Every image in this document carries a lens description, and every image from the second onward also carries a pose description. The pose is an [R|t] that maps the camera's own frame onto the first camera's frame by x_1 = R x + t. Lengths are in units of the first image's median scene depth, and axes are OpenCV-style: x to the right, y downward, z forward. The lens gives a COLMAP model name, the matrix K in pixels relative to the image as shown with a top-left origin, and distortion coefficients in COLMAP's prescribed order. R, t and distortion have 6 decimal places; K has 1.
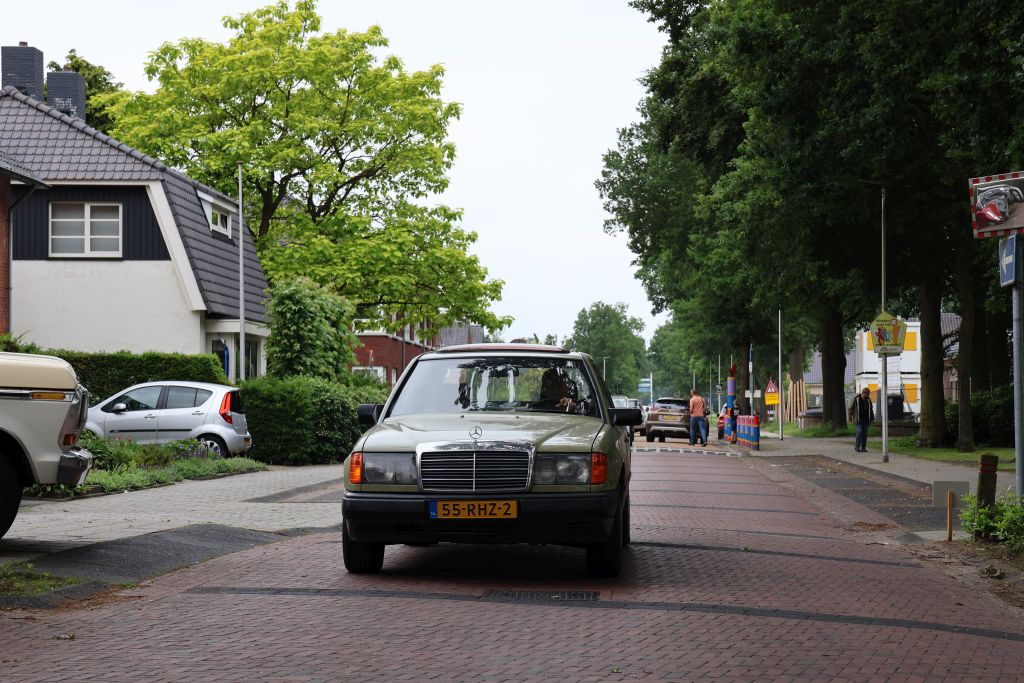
lens RADIAL K [[2273.7, 0, 512.0], [0, 2273.7, 341.5], [0, 0, 1]] dist [0.433968, -0.267551]
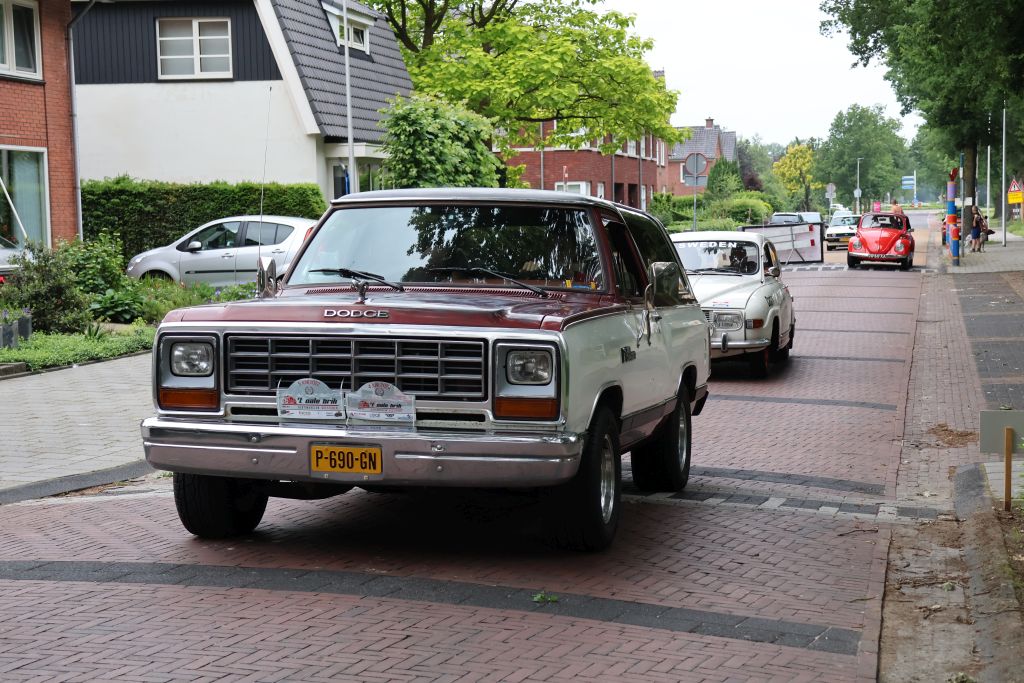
lens RADIAL K [[2036.6, 0, 512.0], [0, 2036.6, 341.5], [0, 0, 1]] dist [0.176197, 1.606690]
pose [[0.989974, -0.011131, -0.140811, 0.046887], [0.024498, 0.995312, 0.093559, -0.004418], [0.139109, -0.096071, 0.985606, 0.153312]]
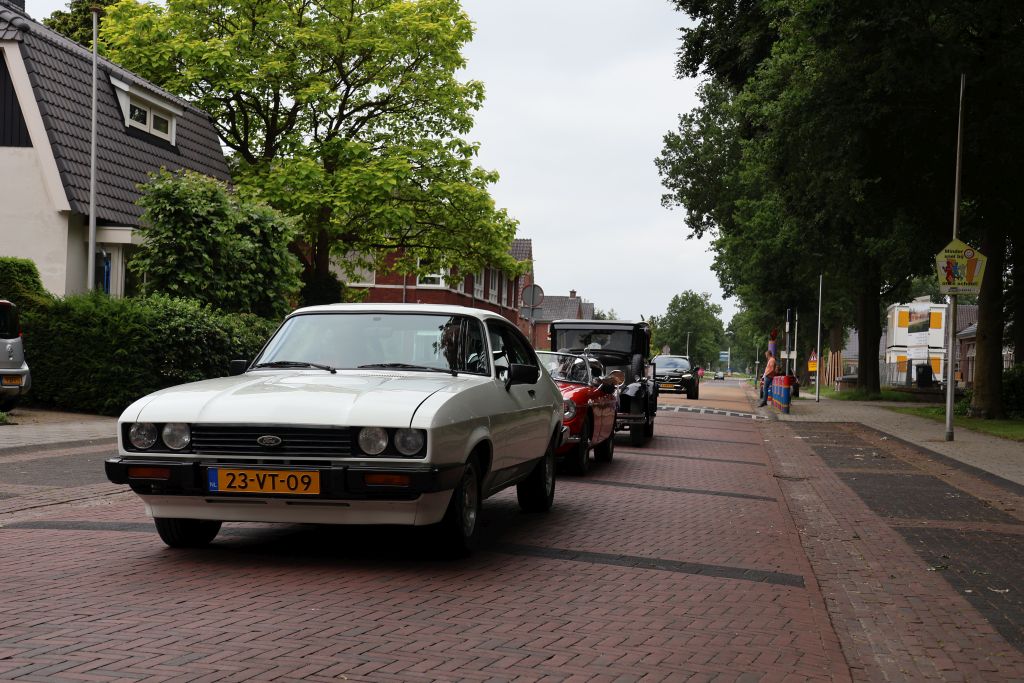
lens RADIAL K [[1480.5, 0, 512.0], [0, 1480.5, 341.5], [0, 0, 1]] dist [0.155027, 0.039815]
pose [[0.995233, 0.036165, -0.090572, 0.051679], [-0.035152, 0.999301, 0.012753, 0.015358], [0.090970, -0.009508, 0.995808, 0.405340]]
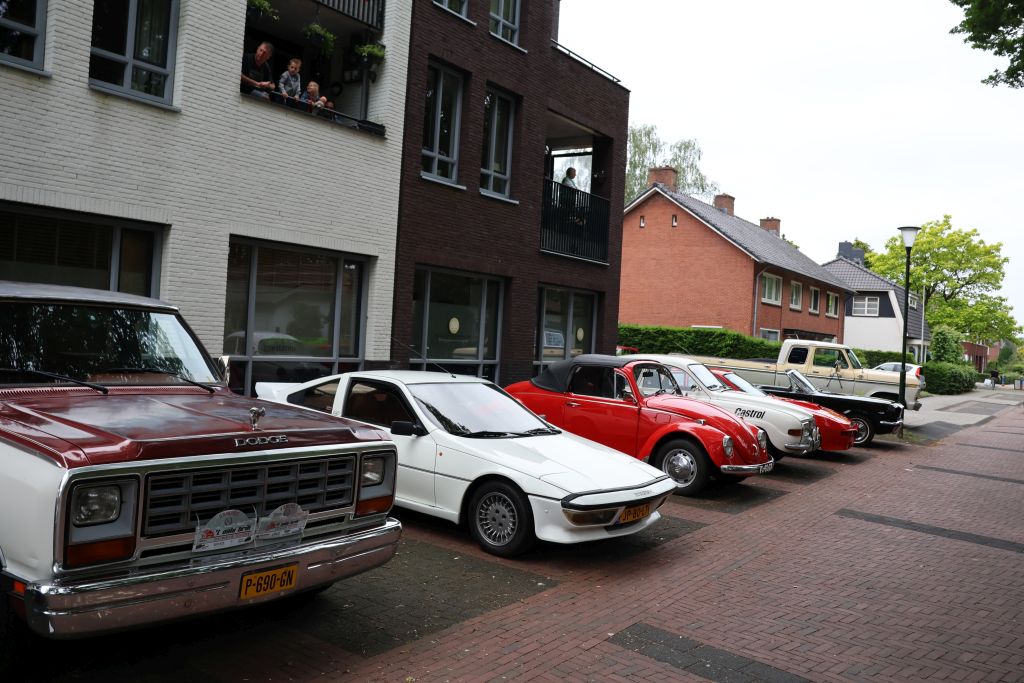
lens RADIAL K [[886.0, 0, 512.0], [0, 886.0, 341.5], [0, 0, 1]] dist [-0.139868, 0.113022]
pose [[0.861018, 0.043644, -0.506699, -0.012345], [-0.035225, 0.999036, 0.026196, -0.014296], [0.507354, -0.004706, 0.861725, -0.121048]]
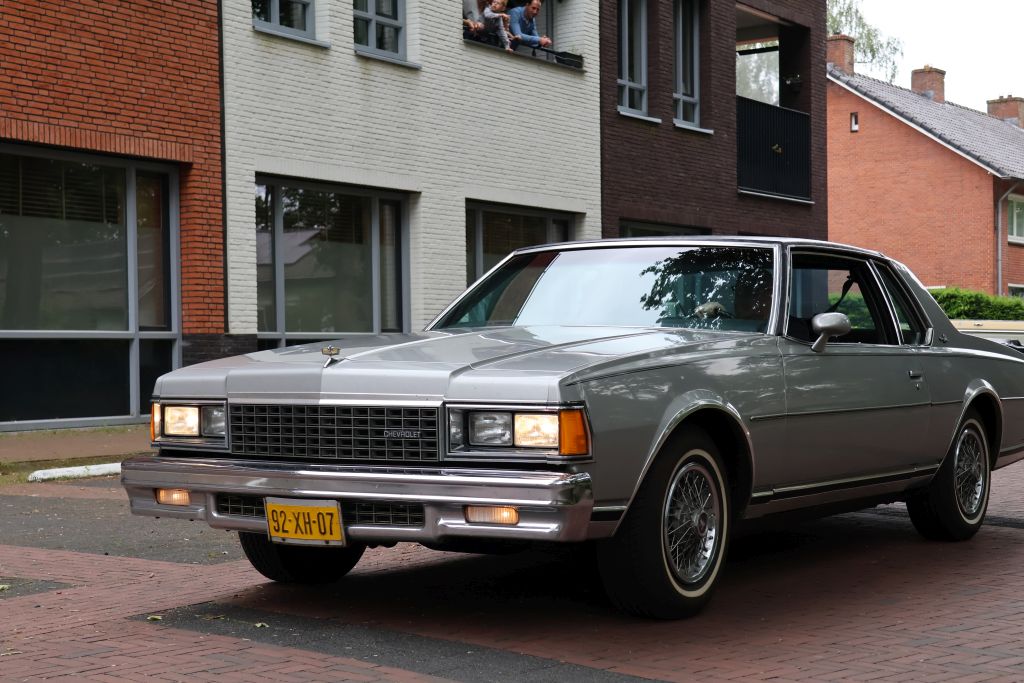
lens RADIAL K [[1802.6, 0, 512.0], [0, 1802.6, 341.5], [0, 0, 1]] dist [0.169390, 1.100311]
pose [[0.878532, -0.021507, -0.477200, 0.015596], [0.031697, 0.999409, 0.013312, -0.006507], [0.476631, -0.026821, 0.878694, -0.302380]]
